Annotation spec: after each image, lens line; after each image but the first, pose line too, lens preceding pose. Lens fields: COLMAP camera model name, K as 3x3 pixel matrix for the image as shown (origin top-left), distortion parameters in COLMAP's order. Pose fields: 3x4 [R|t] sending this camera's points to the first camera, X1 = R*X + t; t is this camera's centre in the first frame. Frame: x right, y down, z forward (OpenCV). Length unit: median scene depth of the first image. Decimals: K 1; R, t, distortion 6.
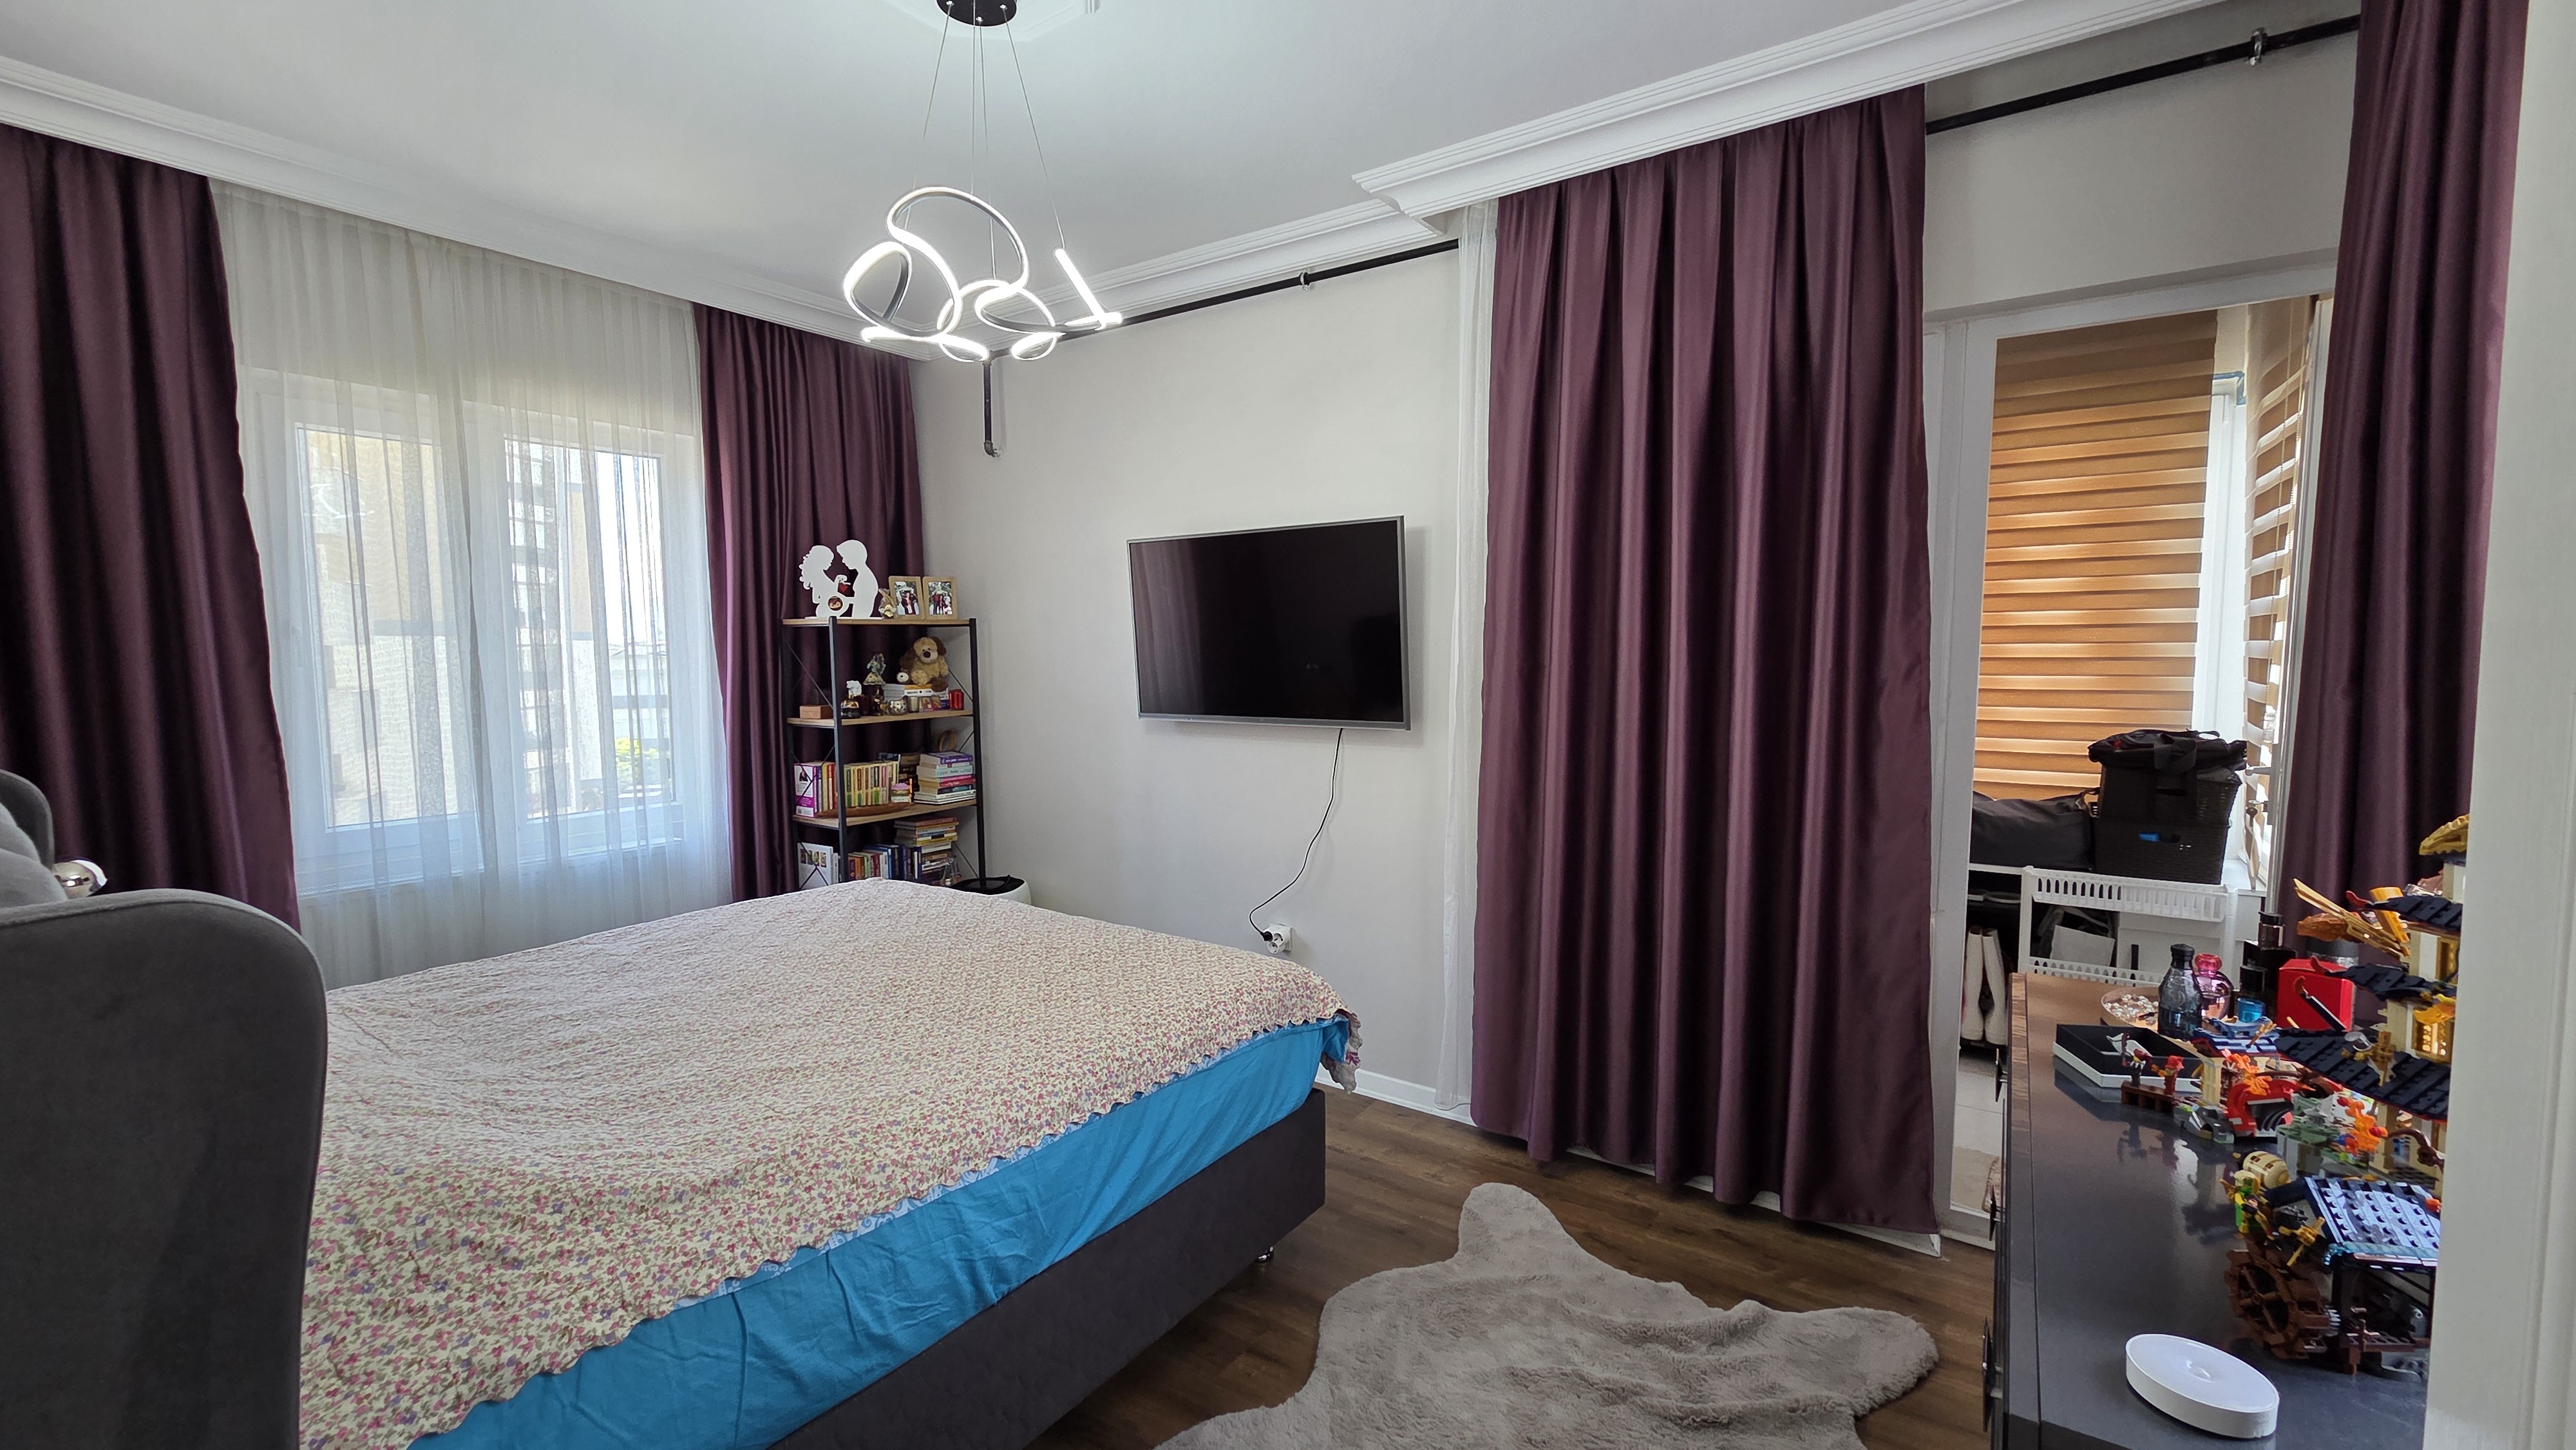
lens RADIAL K [[1055.8, 0, 1288.0], [0, 1055.8, 725.0], [0, 0, 1]] dist [0.004052, -0.000595]
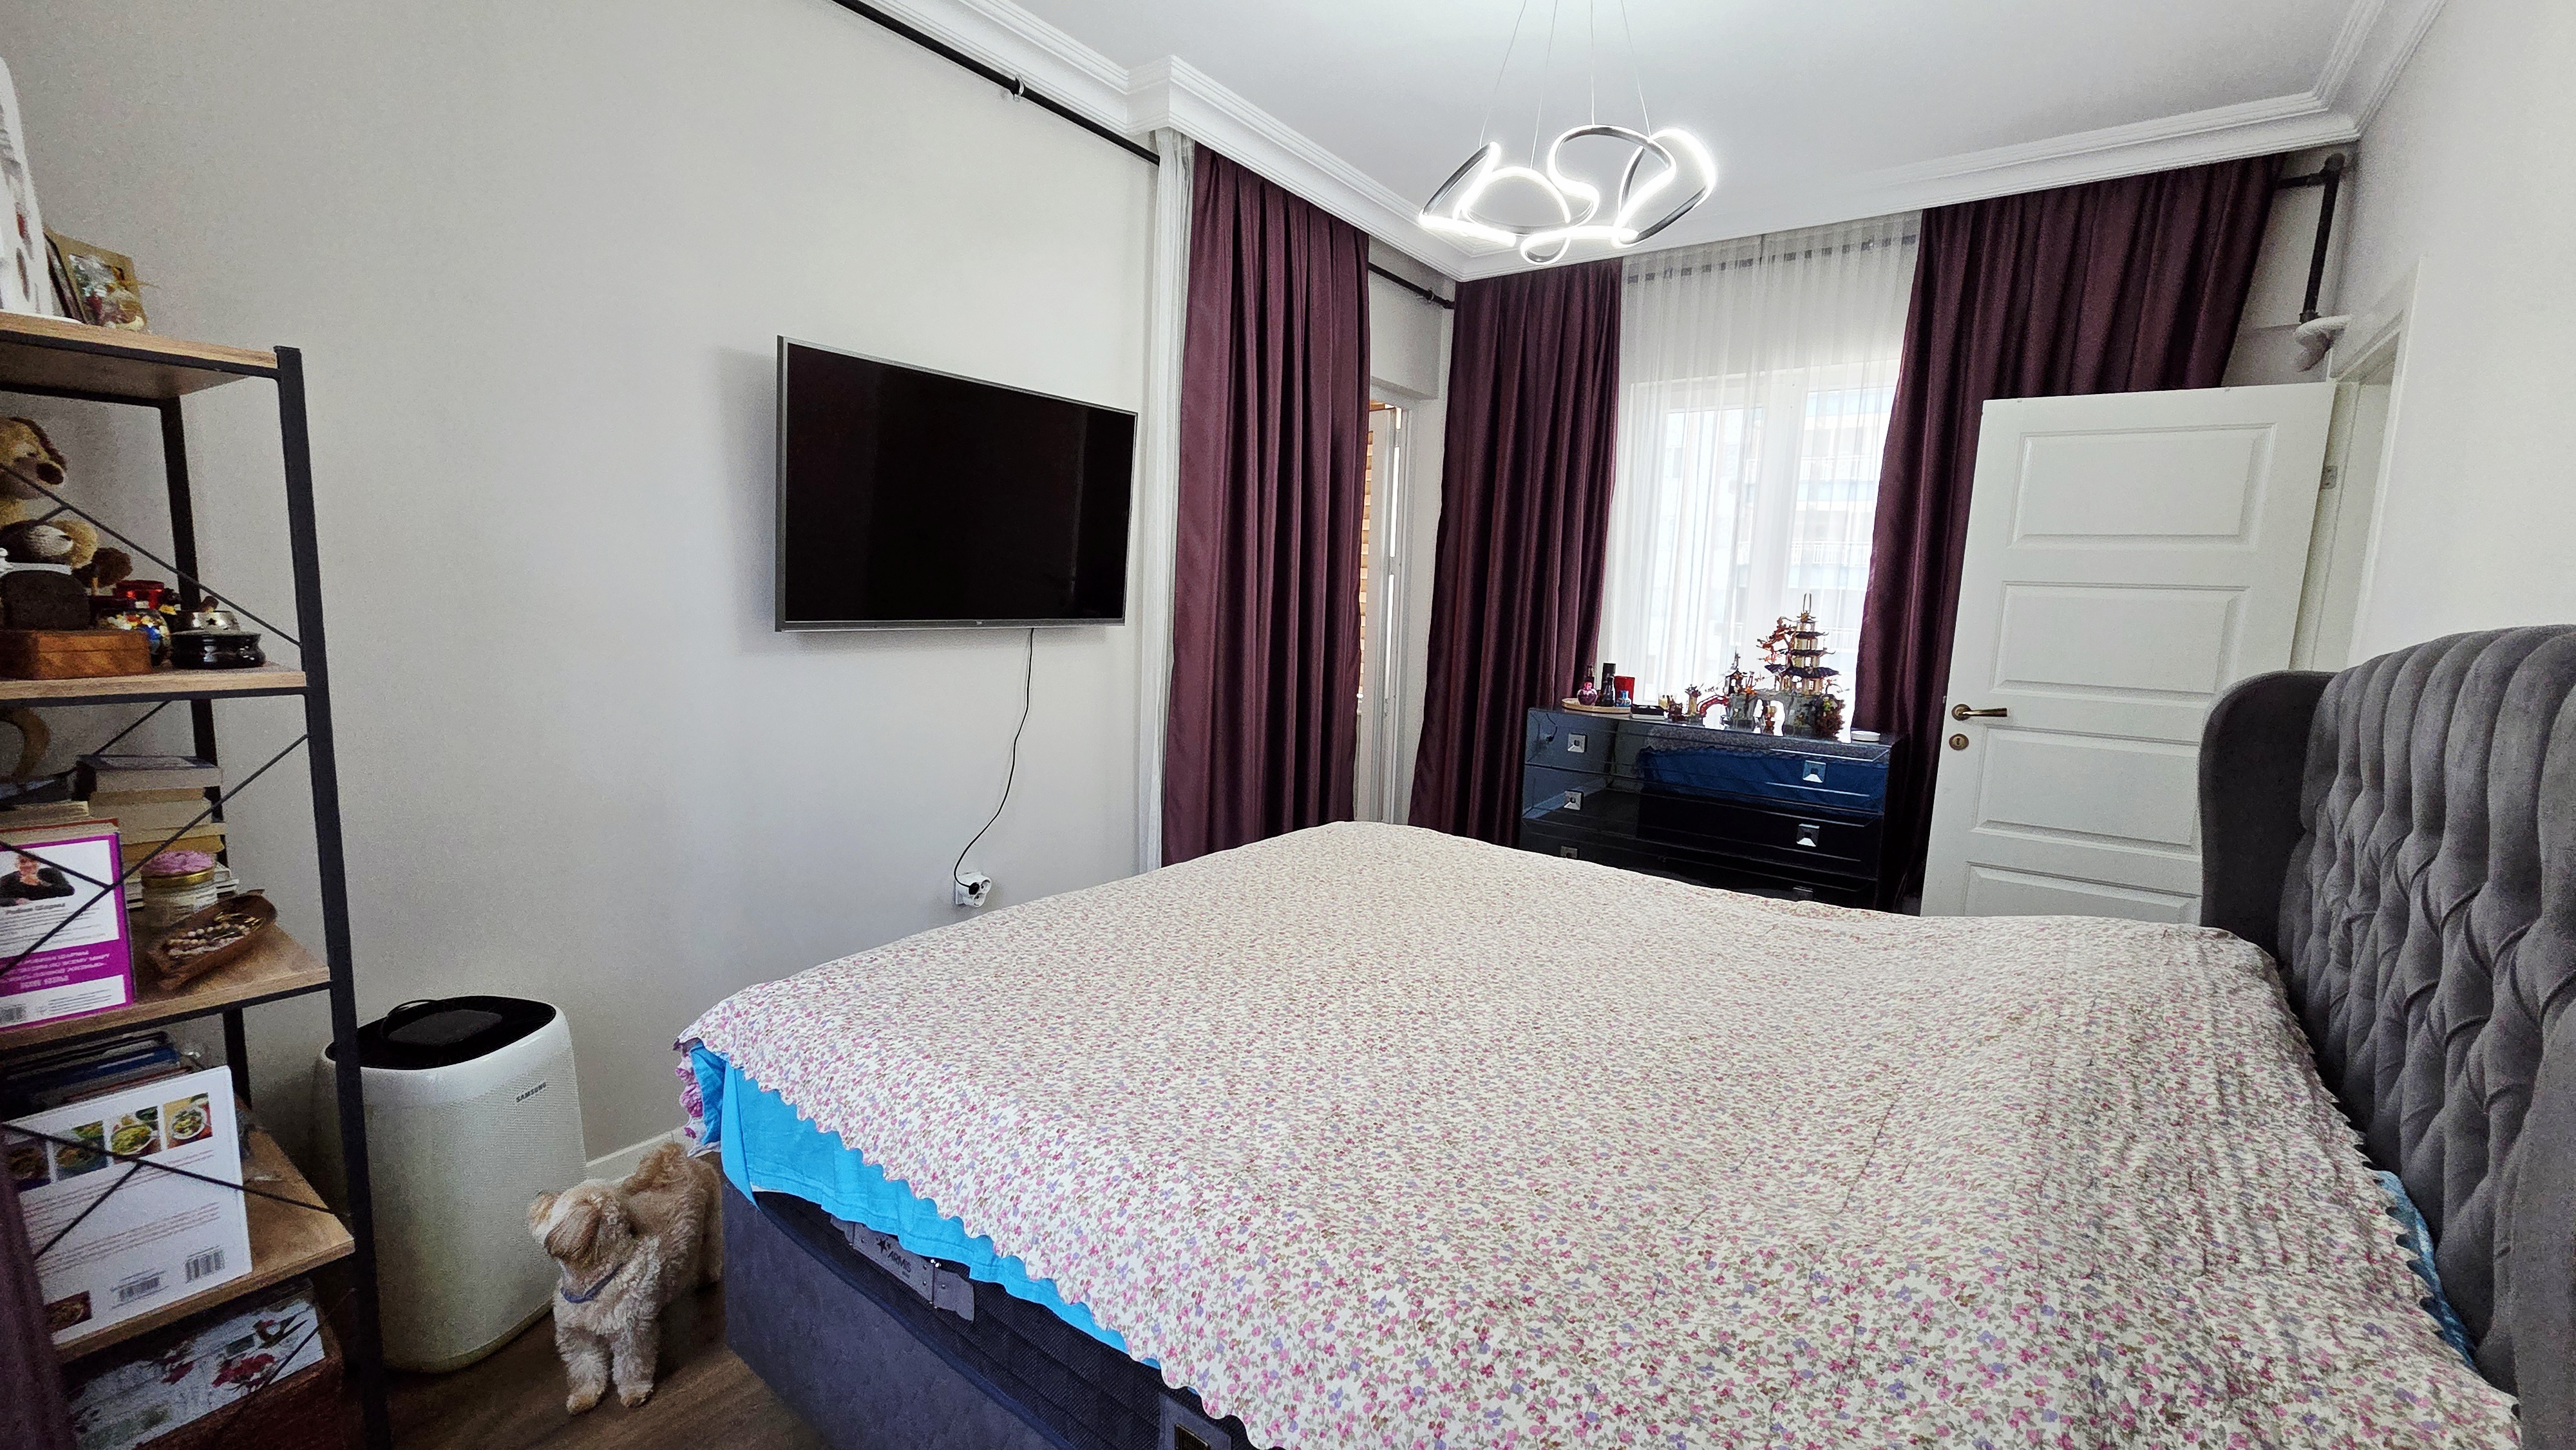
lens RADIAL K [[1055.8, 0, 1288.0], [0, 1055.8, 725.0], [0, 0, 1]] dist [0.004052, -0.000595]
pose [[0.026105, -0.124257, 0.991907, -1.287932], [0.043196, 0.991458, 0.123064, -0.024749], [-0.998726, 0.039633, 0.031250, 1.160688]]
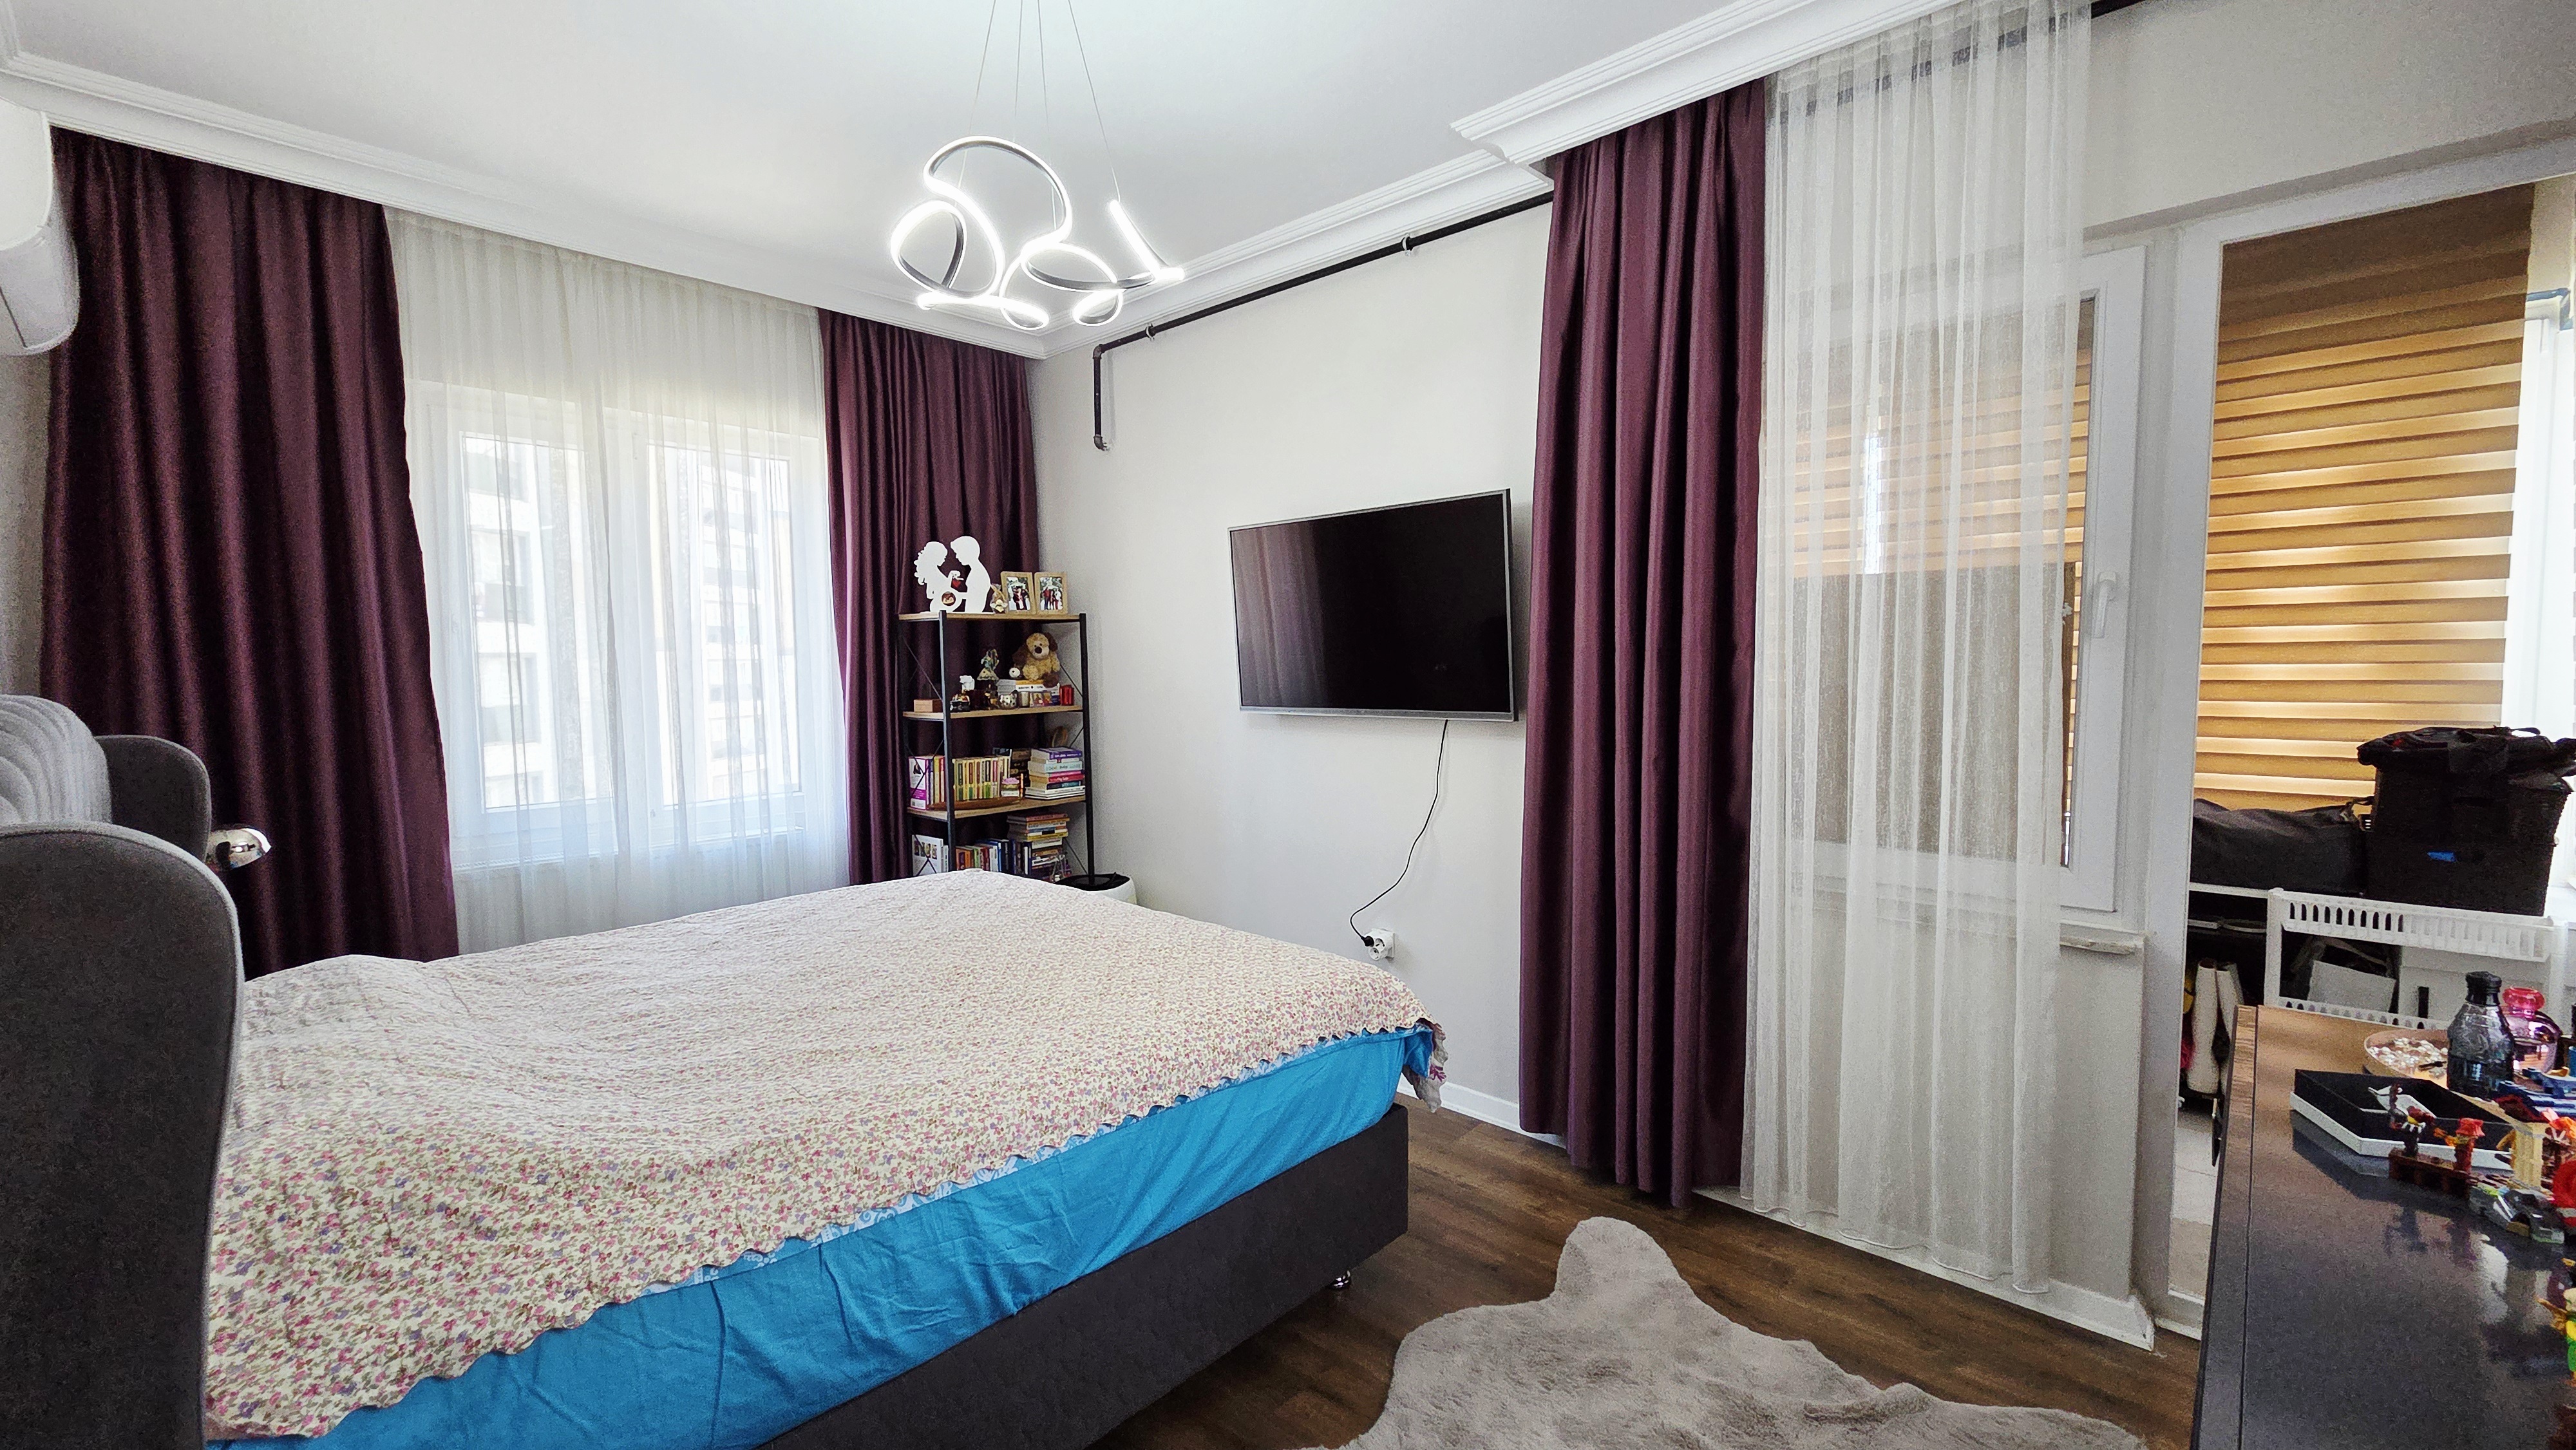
lens RADIAL K [[1055.8, 0, 1288.0], [0, 1055.8, 725.0], [0, 0, 1]] dist [0.004052, -0.000595]
pose [[0.989151, 0.003504, -0.146859, 0.076260], [-0.005465, 0.999901, -0.012952, 0.030925], [0.146799, 0.013615, 0.989073, 0.084503]]
